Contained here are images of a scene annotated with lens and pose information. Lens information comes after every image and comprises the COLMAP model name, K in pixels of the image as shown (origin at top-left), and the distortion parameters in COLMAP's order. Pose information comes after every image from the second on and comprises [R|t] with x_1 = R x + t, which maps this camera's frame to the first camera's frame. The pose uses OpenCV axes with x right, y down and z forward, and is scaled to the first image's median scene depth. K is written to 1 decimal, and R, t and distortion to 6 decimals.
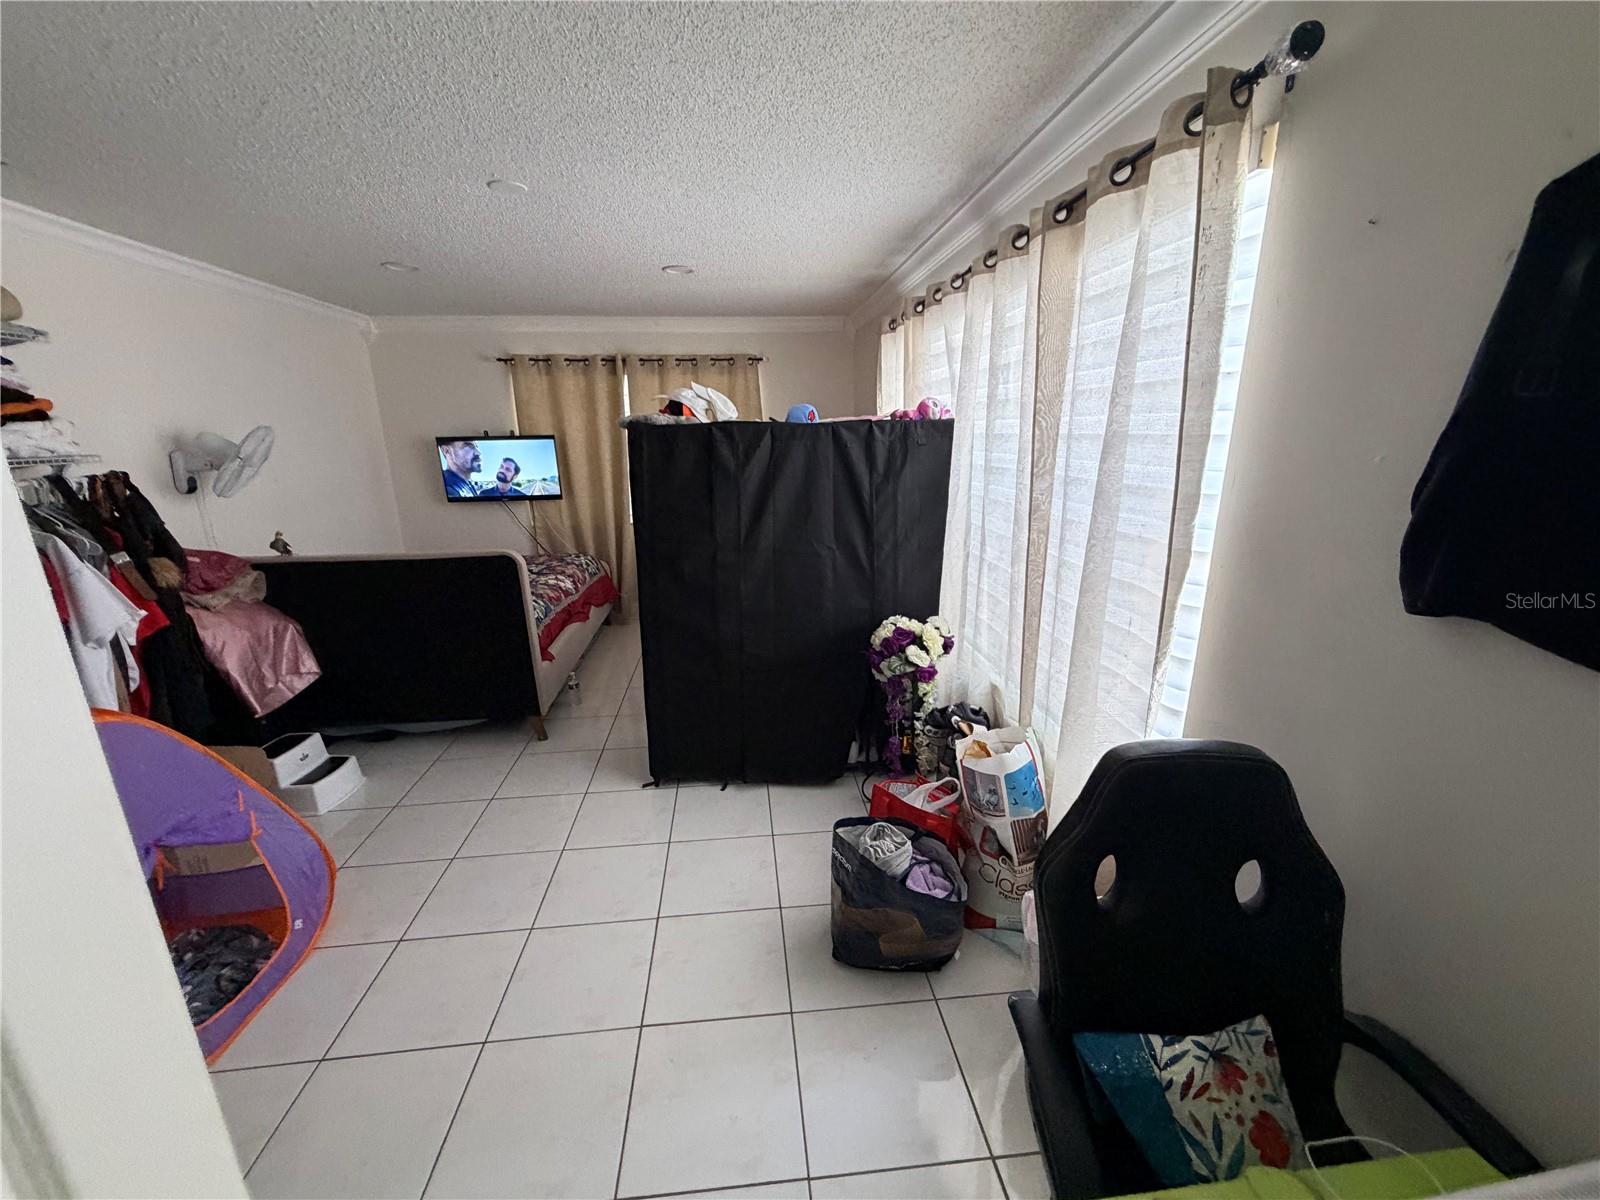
lens RADIAL K [[636.8, 0, 801.4], [0, 636.8, 596.7], [0, 0, 1]] dist [0.001322, 0.000057]
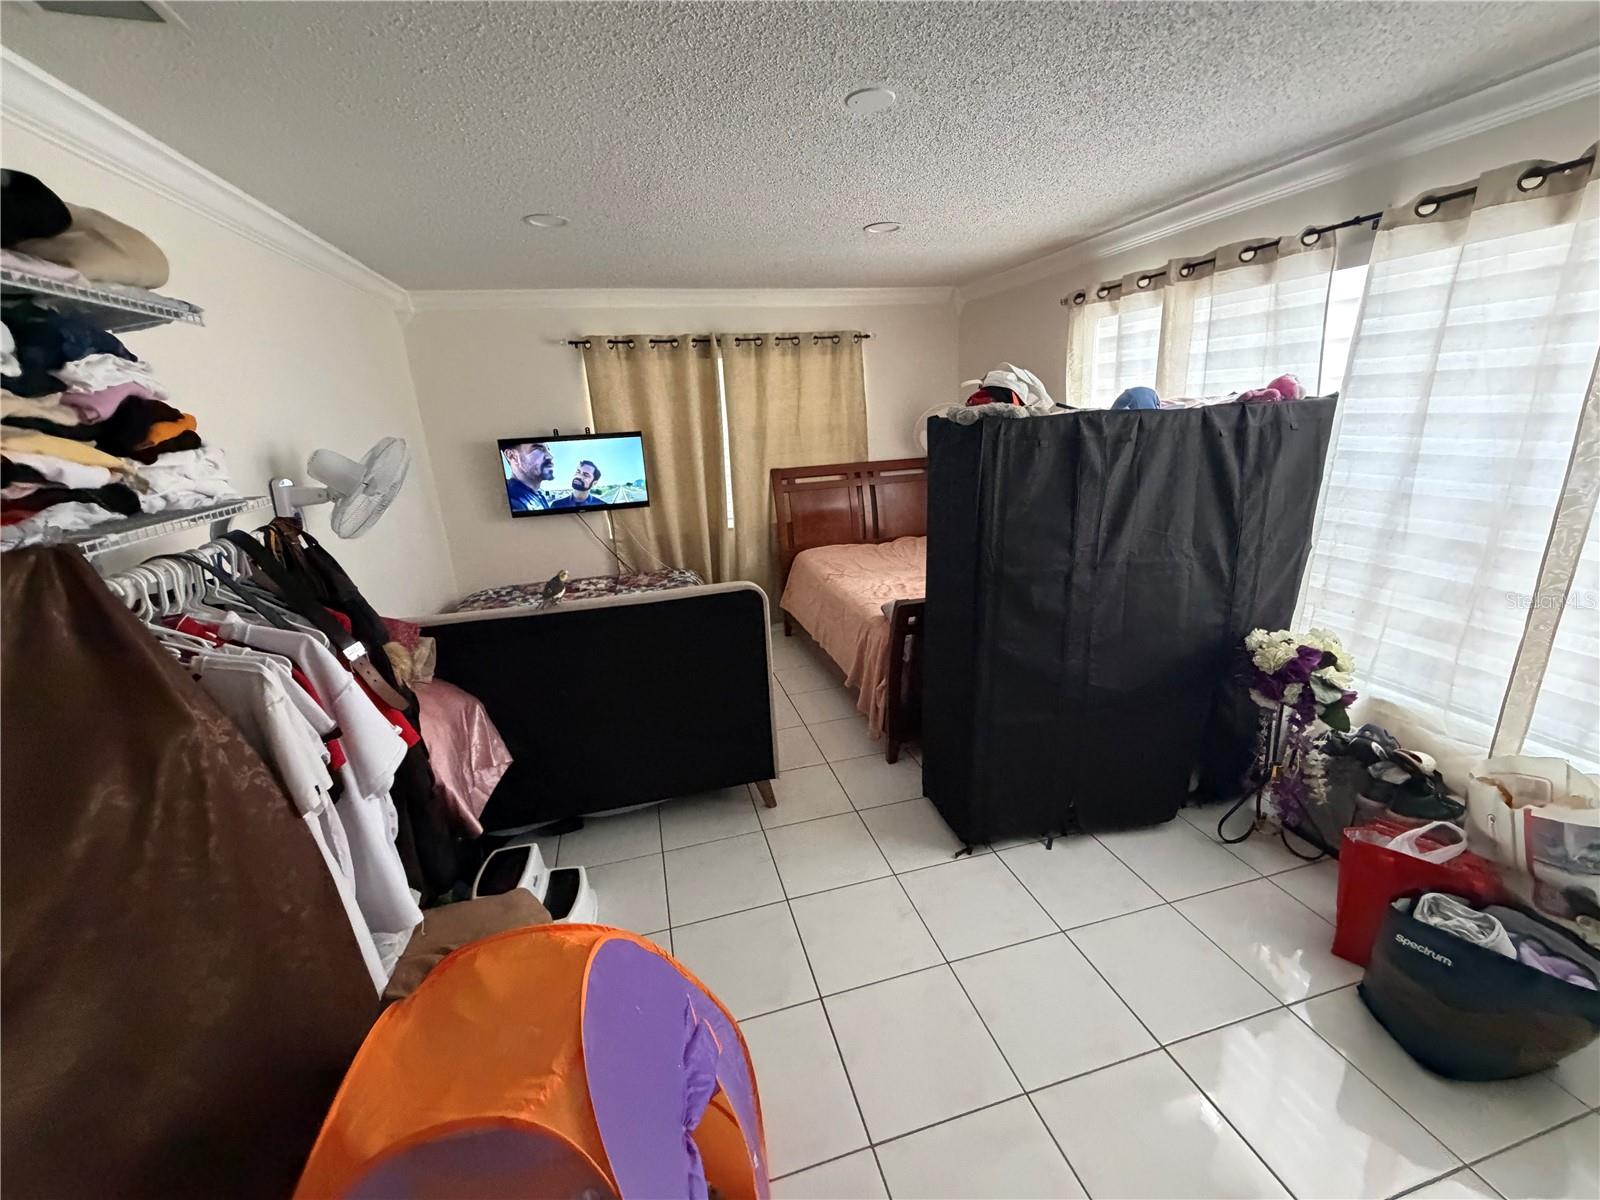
lens RADIAL K [[636.8, 0, 798.0], [0, 636.8, 596.9], [0, 0, 1]] dist [0.001322, 0.000057]
pose [[0.986851, -0.076538, 0.142363, -0.324019], [0.072289, 0.996777, 0.034791, -0.049306], [-0.144567, -0.024042, 0.989203, 0.128705]]
